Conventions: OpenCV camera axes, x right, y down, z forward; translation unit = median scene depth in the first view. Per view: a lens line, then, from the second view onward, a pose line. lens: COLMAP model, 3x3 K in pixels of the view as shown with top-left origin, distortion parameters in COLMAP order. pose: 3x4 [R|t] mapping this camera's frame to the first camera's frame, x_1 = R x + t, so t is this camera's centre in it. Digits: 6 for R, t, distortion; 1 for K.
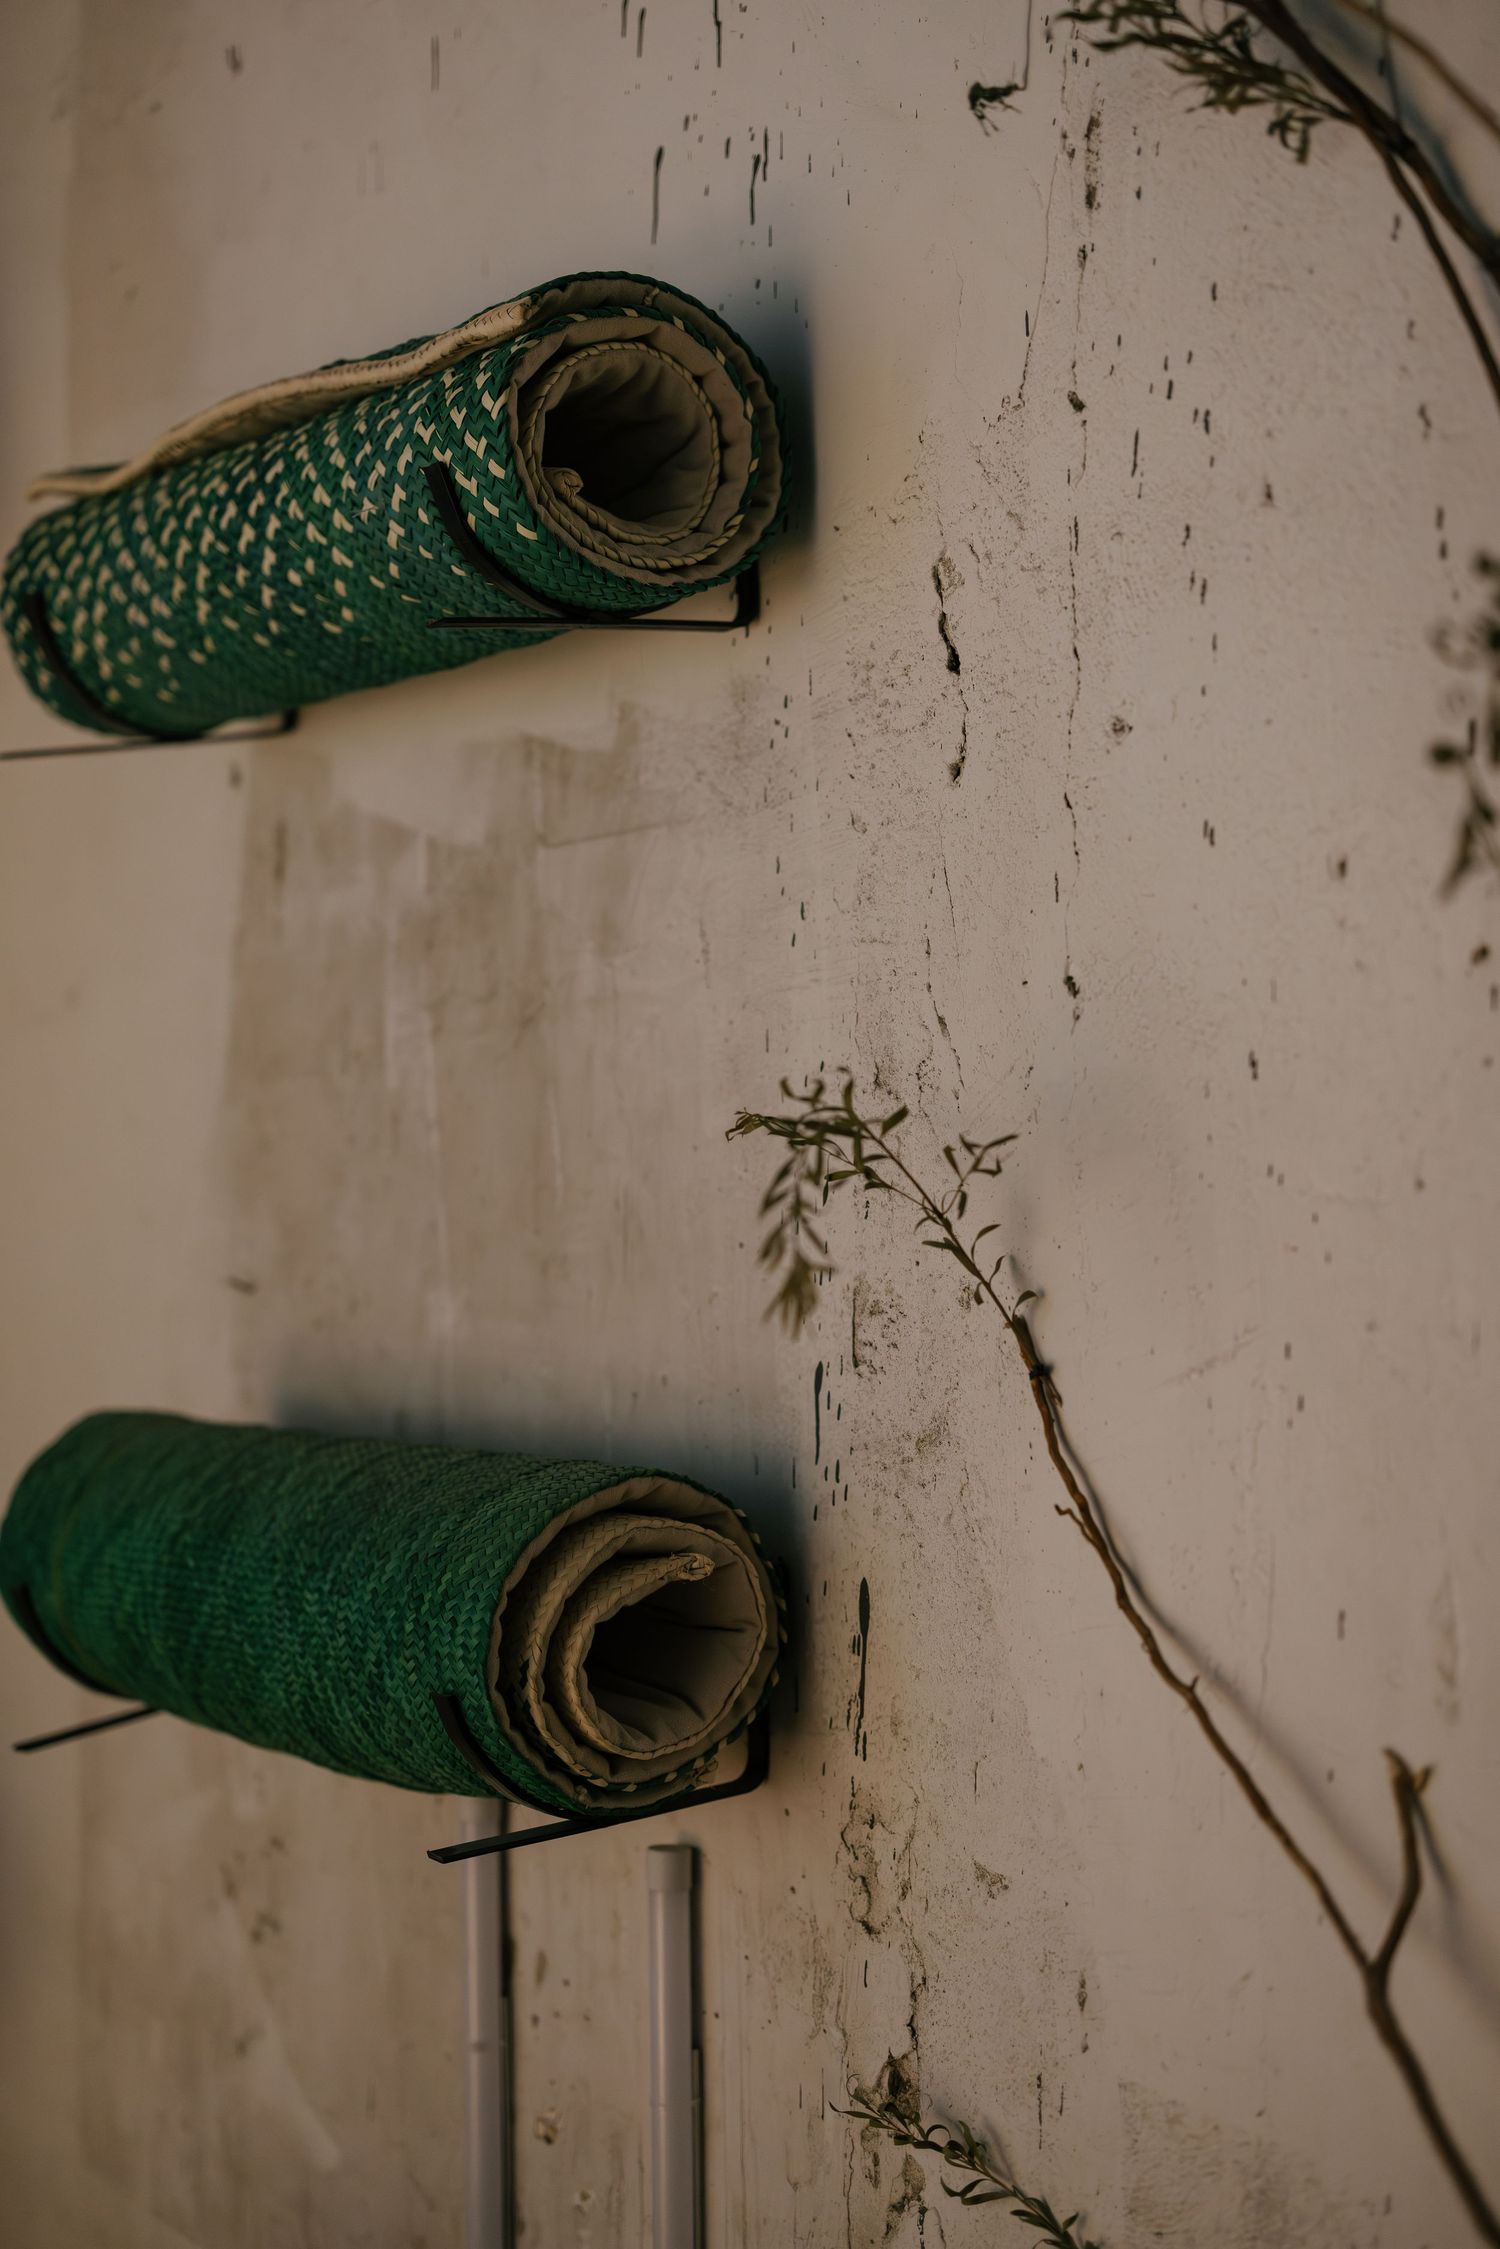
lens RADIAL K [[3259.2, 0, 751.9], [0, 3259.2, 1118.8], [0, 0, 1]] dist [0.009175, 0.000000]
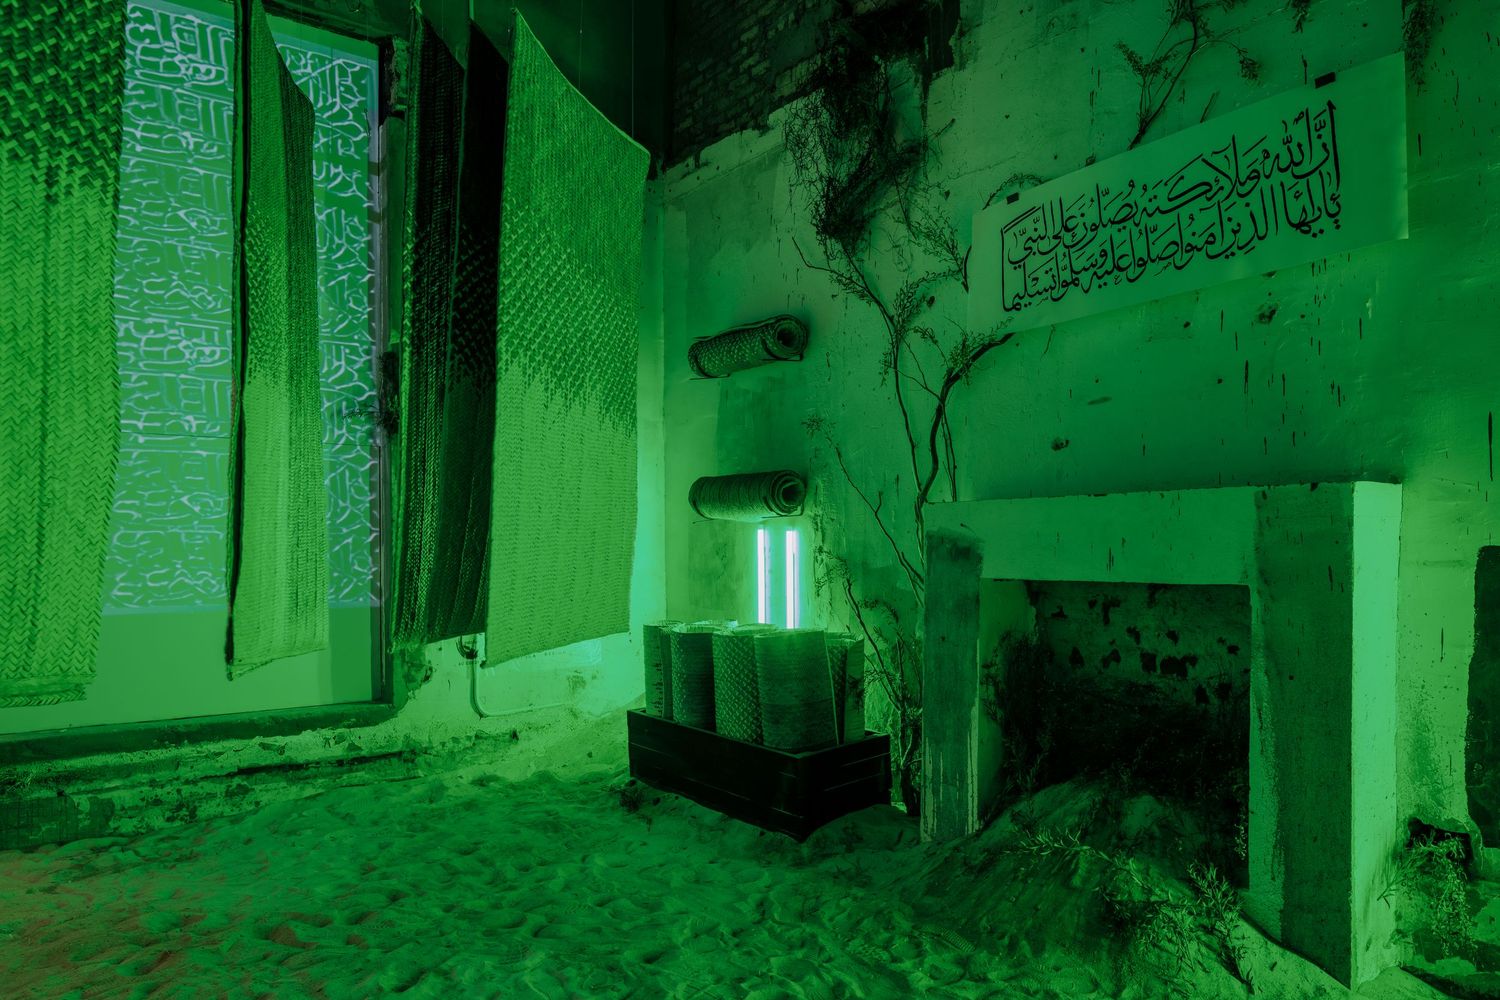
lens RADIAL K [[1012.6, 0, 810.7], [0, 1012.6, 568.4], [0, 0, 1]] dist [-0.012485, -0.004180]
pose [[0.998679, 0.003092, 0.051297, -0.101742], [-0.005264, 0.999093, 0.042259, 0.234689], [-0.051120, -0.042473, 0.997789, -1.386601]]
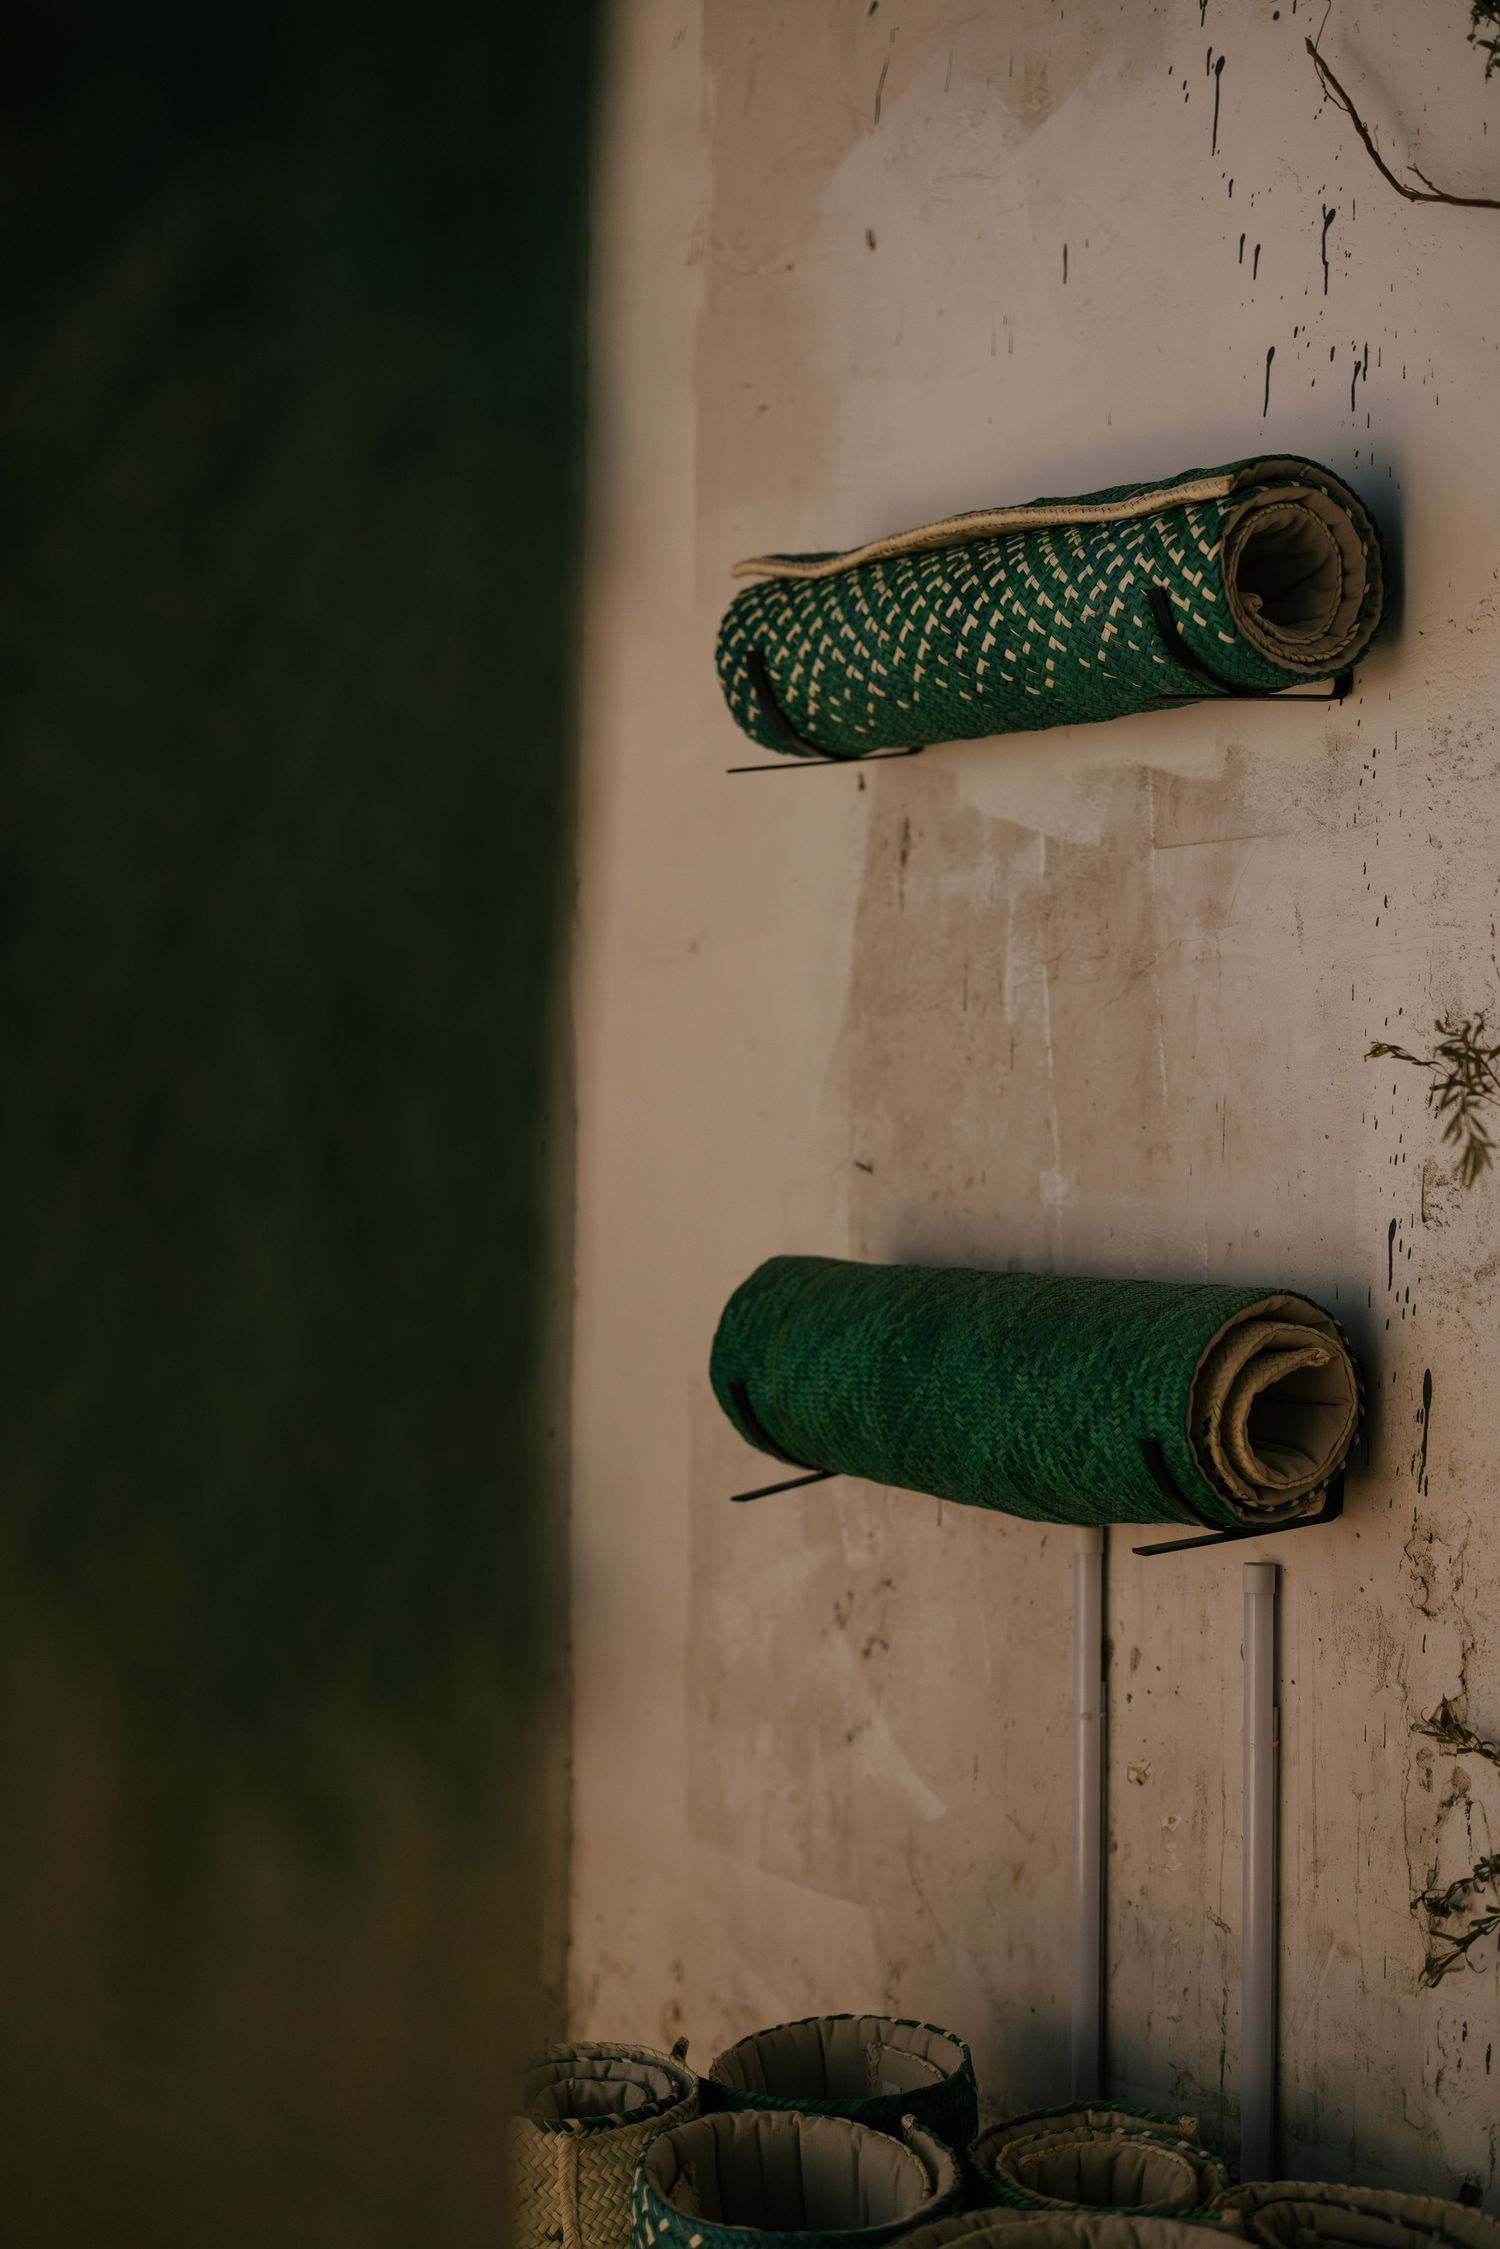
lens RADIAL K [[3259.2, 0, 706.0], [0, 3259.2, 1127.0], [0, 0, 1]] dist [0.009175, 0.000000]
pose [[0.999684, 0.018703, -0.016811, -0.257715], [-0.018334, 0.999594, 0.021828, 0.008886], [0.017213, -0.021513, 0.999620, -0.430451]]
